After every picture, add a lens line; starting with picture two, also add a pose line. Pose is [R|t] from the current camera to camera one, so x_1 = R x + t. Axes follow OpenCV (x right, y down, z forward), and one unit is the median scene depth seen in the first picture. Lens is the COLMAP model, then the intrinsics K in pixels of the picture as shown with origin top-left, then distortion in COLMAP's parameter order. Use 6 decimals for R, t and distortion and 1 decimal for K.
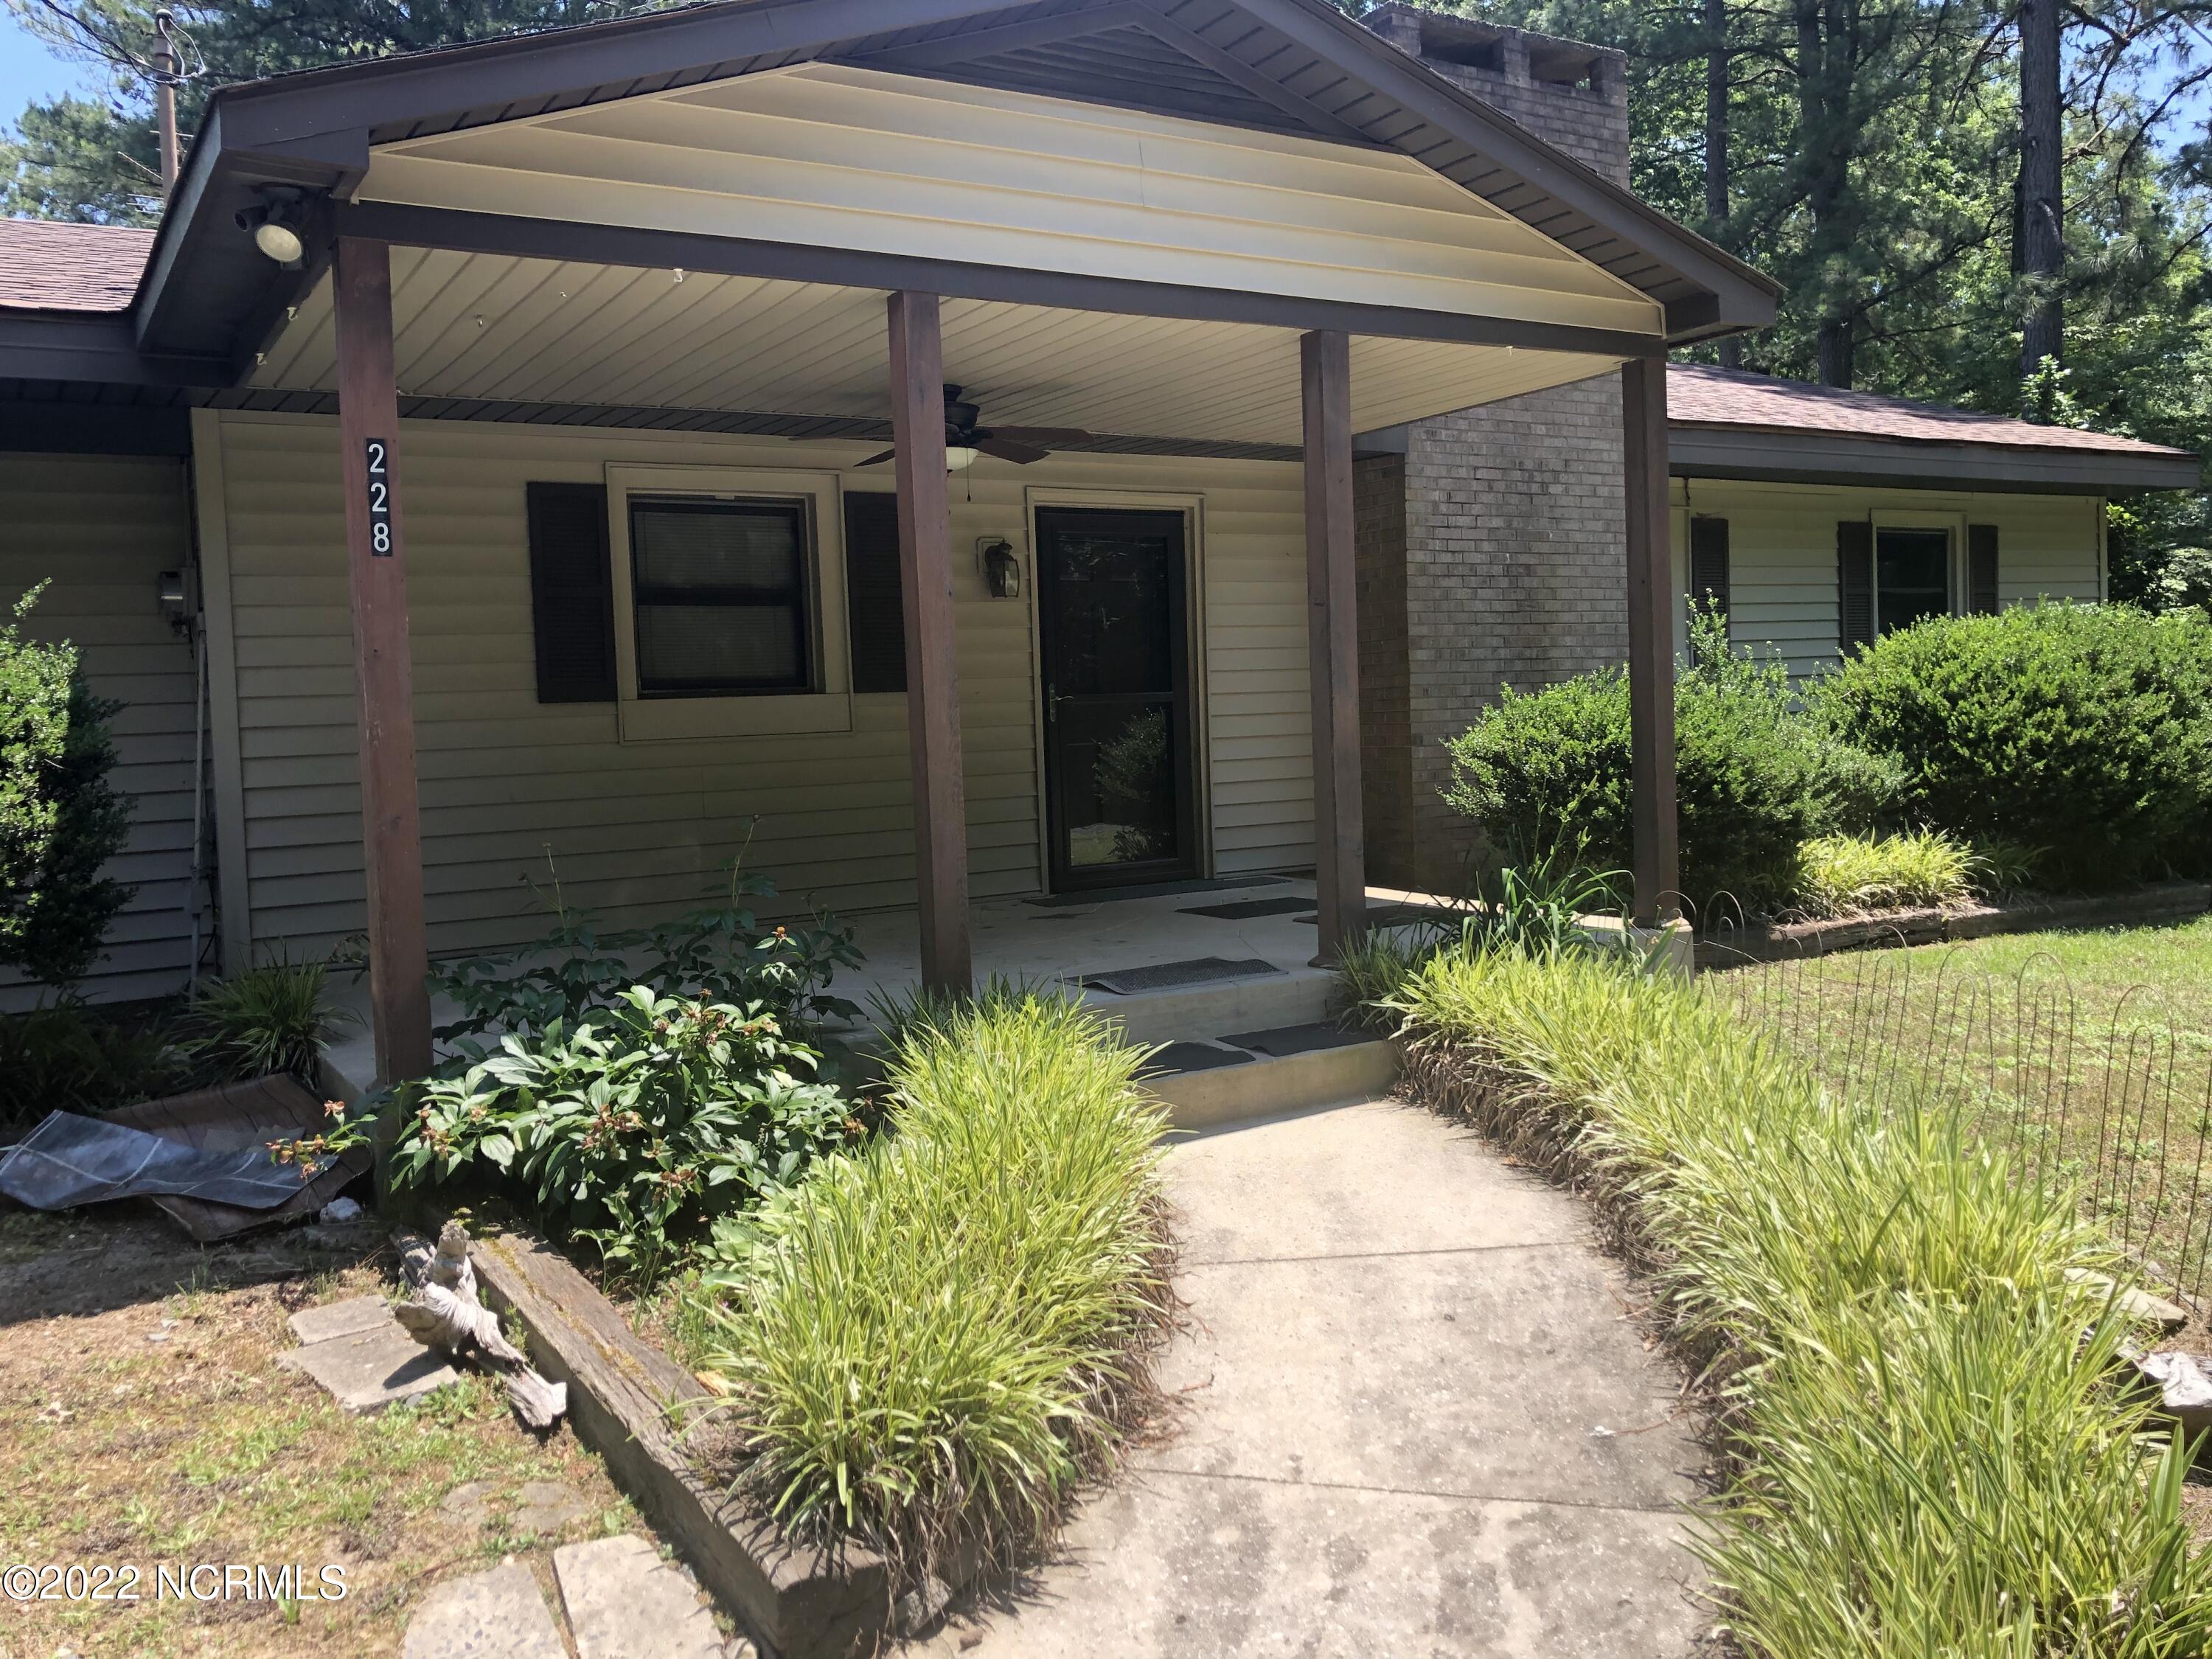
lens RADIAL K [[1825.9, 0, 1106.0], [0, 1825.9, 829.5], [0, 0, 1]] dist [-0.004353, 0.001083]
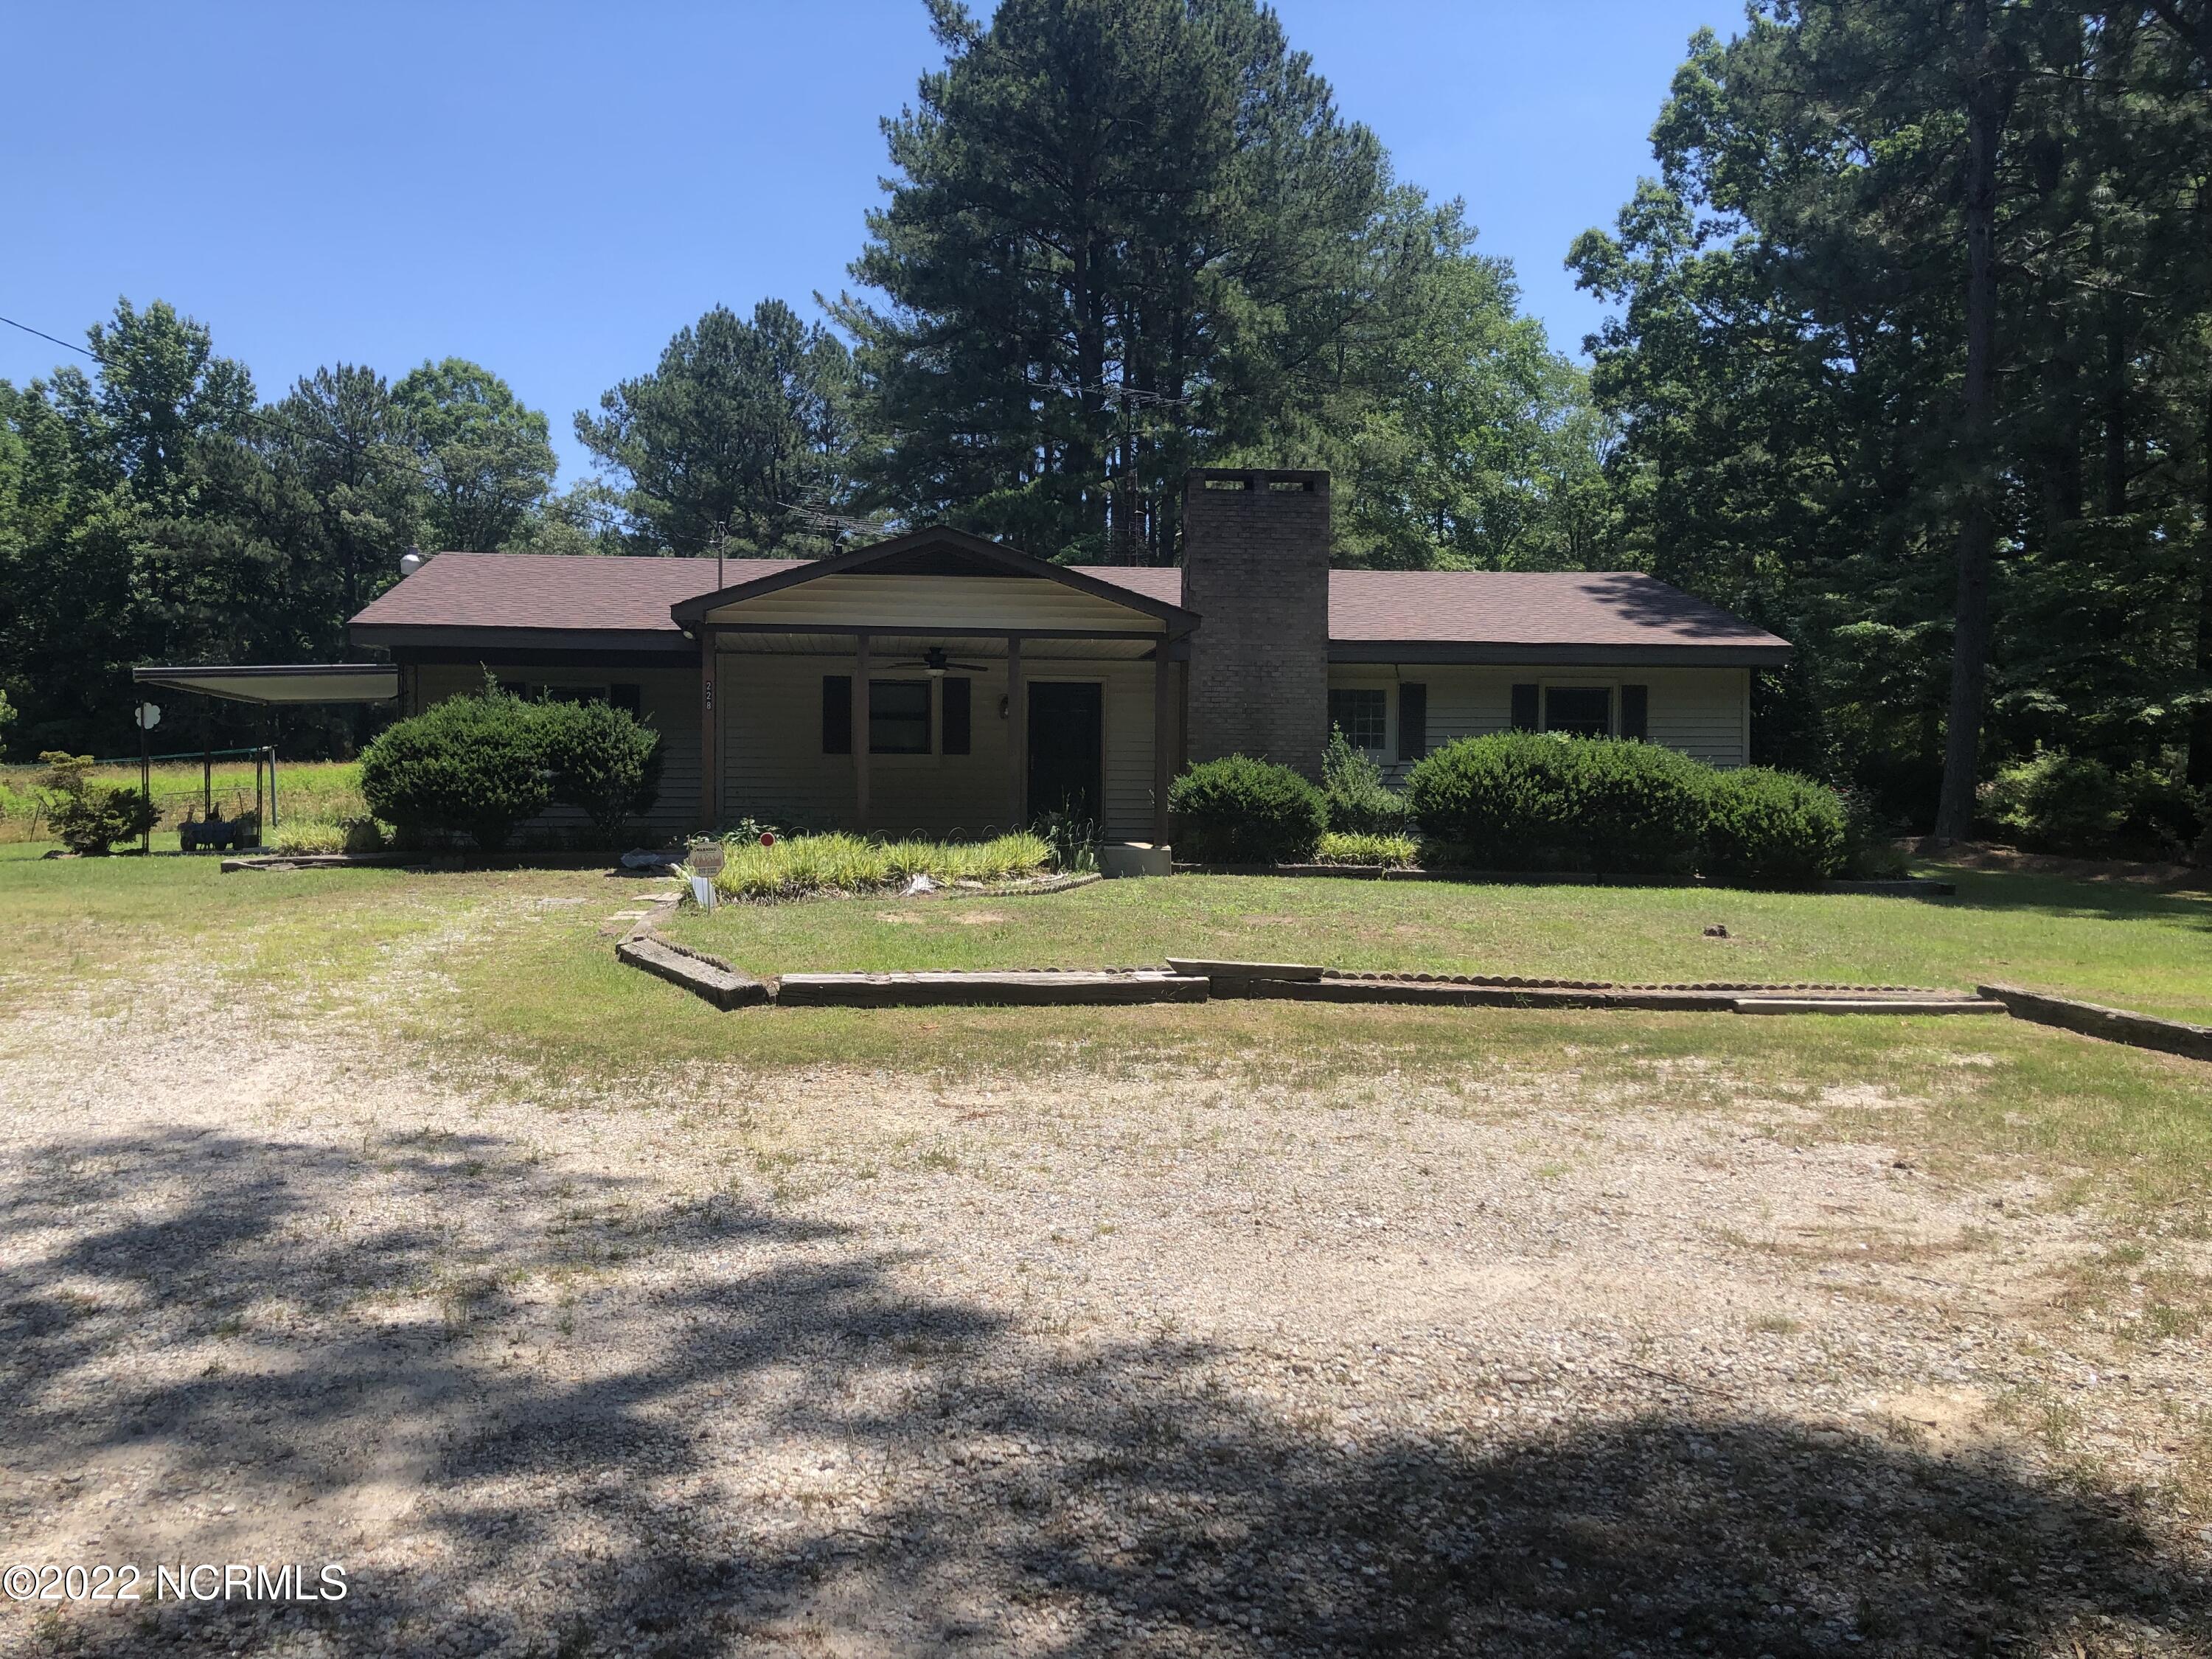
lens RADIAL K [[1825.9, 0, 1106.0], [0, 1825.9, 829.5], [0, 0, 1]] dist [-0.004353, 0.001083]
pose [[0.919447, 0.048567, -0.390202, 1.069527], [-0.067874, 0.997050, -0.035834, 0.107259], [0.387311, 0.059432, 0.920032, -1.269779]]
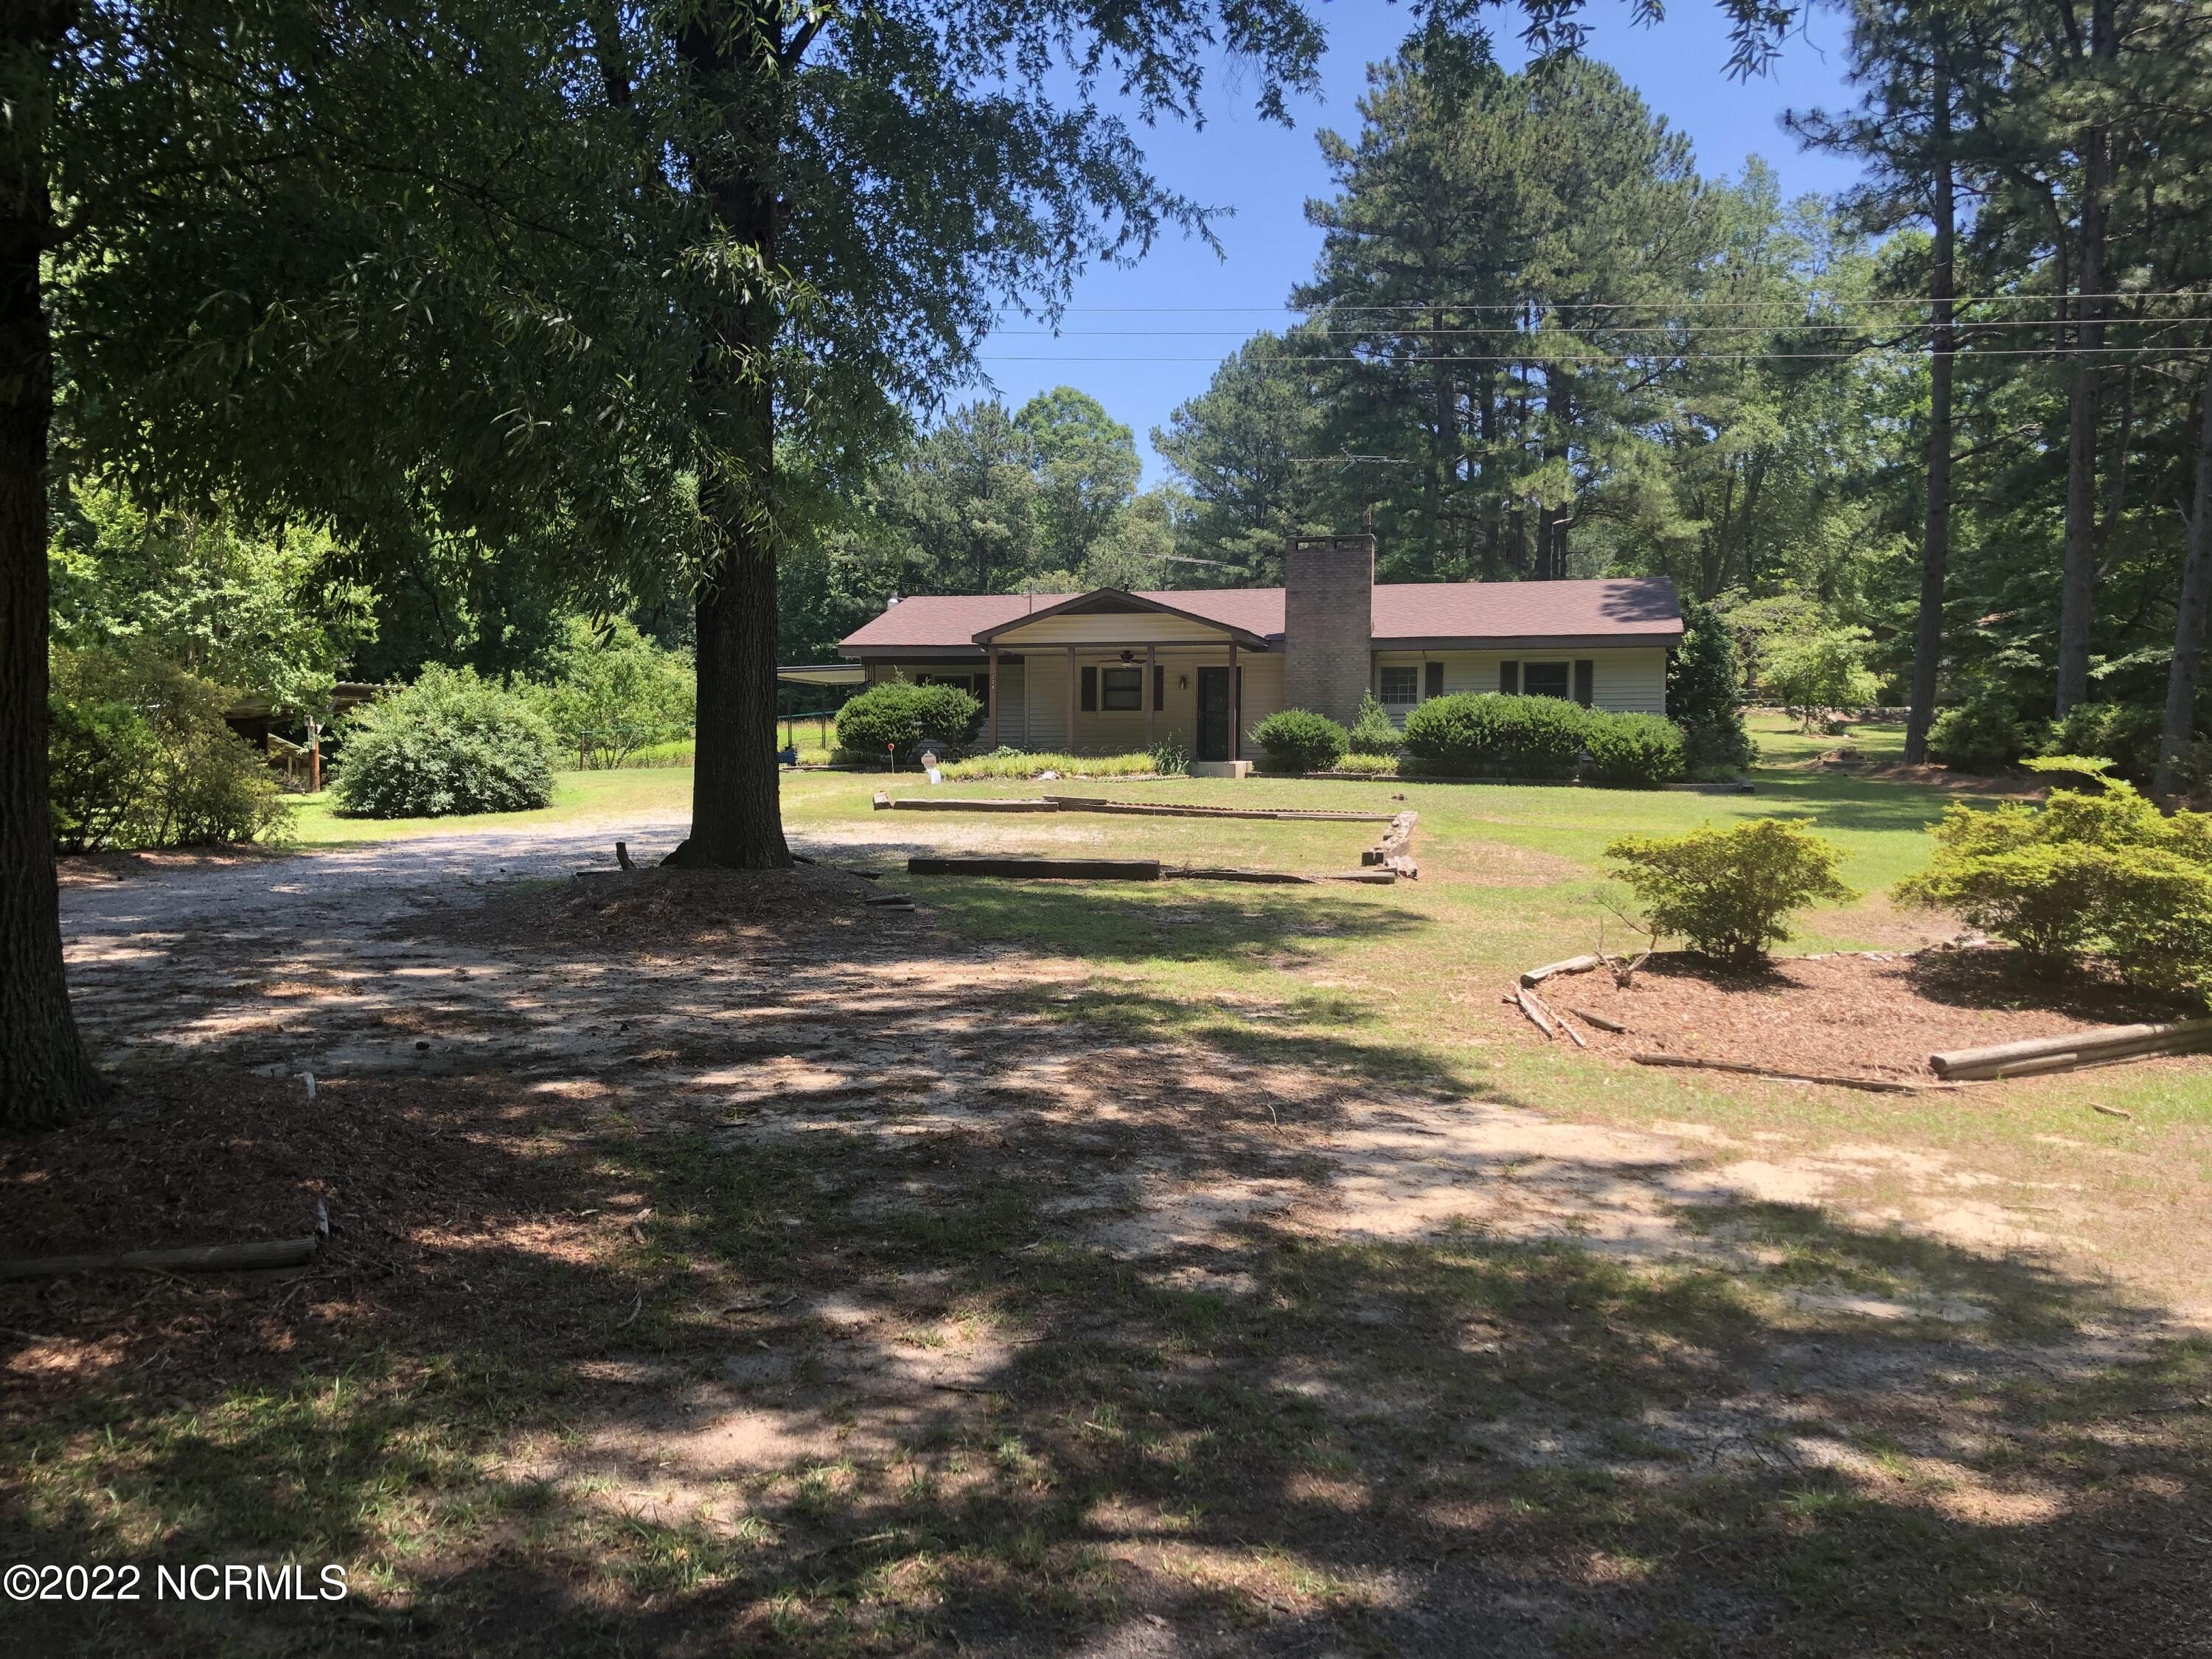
lens RADIAL K [[1825.9, 0, 1106.0], [0, 1825.9, 829.5], [0, 0, 1]] dist [-0.004353, 0.001083]
pose [[0.721427, 0.067143, -0.689228, 2.815676], [-0.077776, 0.996847, 0.015701, 0.150175], [0.688109, 0.042279, 0.724374, -2.247036]]
